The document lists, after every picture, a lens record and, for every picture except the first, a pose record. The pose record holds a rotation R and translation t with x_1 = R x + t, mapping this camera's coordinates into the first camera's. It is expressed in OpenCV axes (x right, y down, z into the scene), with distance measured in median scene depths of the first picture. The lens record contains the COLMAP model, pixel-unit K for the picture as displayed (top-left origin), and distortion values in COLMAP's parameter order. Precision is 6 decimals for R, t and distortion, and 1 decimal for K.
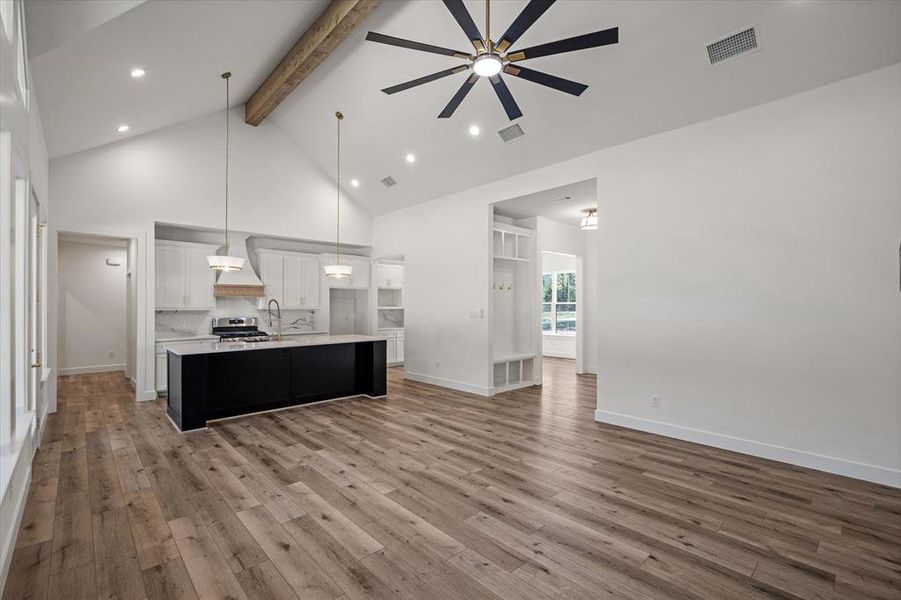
lens RADIAL K [[399.1, 0, 449.0], [0, 399.1, 305.6], [0, 0, 1]] dist [0.000832, -0.000177]
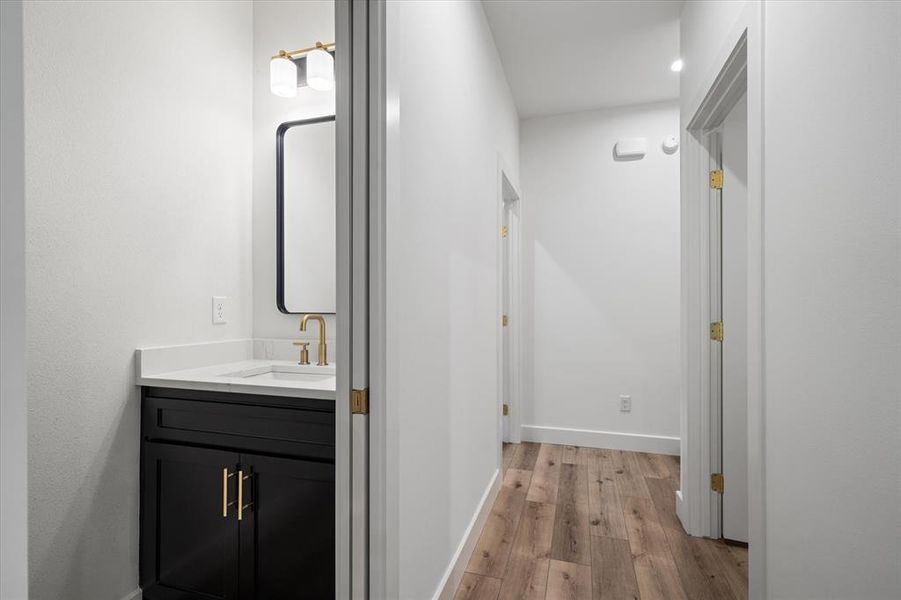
lens RADIAL K [[416.5, 0, 452.0], [0, 416.5, 302.4], [0, 0, 1]] dist [0.002866, 0.000173]
pose [[0.496637, -0.003234, -0.867952, -0.993928], [0.002573, 0.999994, -0.002253, 0.051538], [0.867955, -0.001115, 0.496642, 1.127379]]
